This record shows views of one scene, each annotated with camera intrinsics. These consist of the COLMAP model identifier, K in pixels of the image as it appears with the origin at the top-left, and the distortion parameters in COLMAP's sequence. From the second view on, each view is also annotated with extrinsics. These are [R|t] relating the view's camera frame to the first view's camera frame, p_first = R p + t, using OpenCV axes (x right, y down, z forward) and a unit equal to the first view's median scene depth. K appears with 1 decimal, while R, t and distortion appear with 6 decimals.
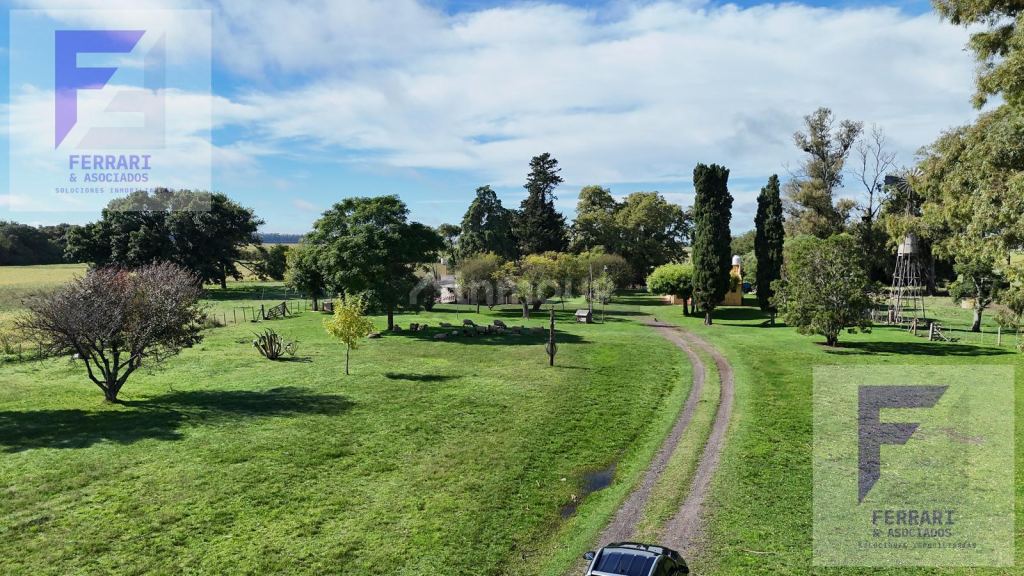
lens RADIAL K [[736.4, 0, 506.5], [0, 736.4, 291.3], [0, 0, 1]] dist [0.022376, 0.000636]
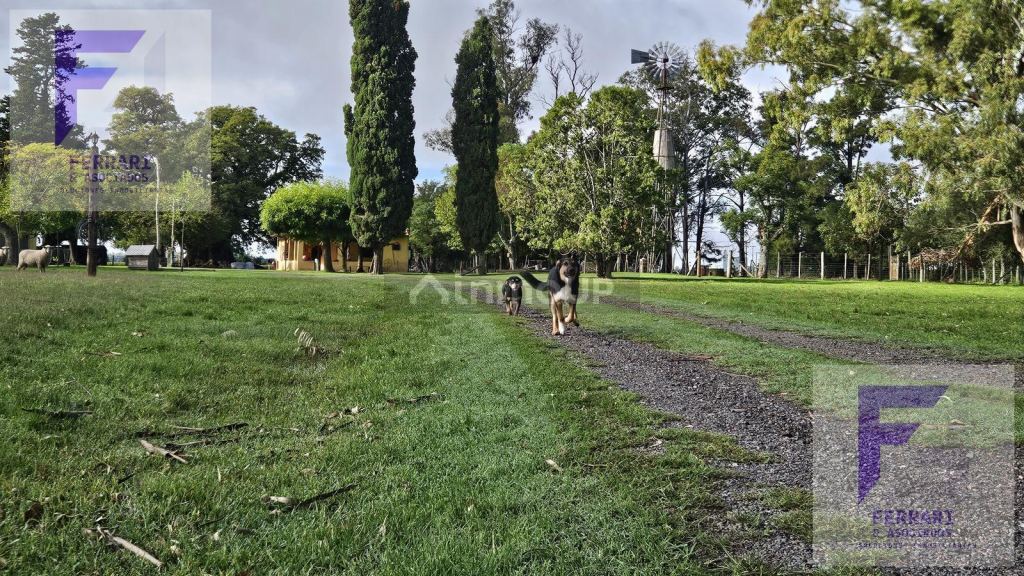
lens RADIAL K [[1073.9, 0, 499.4], [0, 1073.9, 261.8], [0, 0, 1]] dist [0.068474, 0.000000]
pose [[0.897822, 0.014048, 0.440134, -0.000836], [0.021245, 0.996945, -0.075158, 0.062825], [-0.439846, 0.076829, 0.894781, 0.148559]]
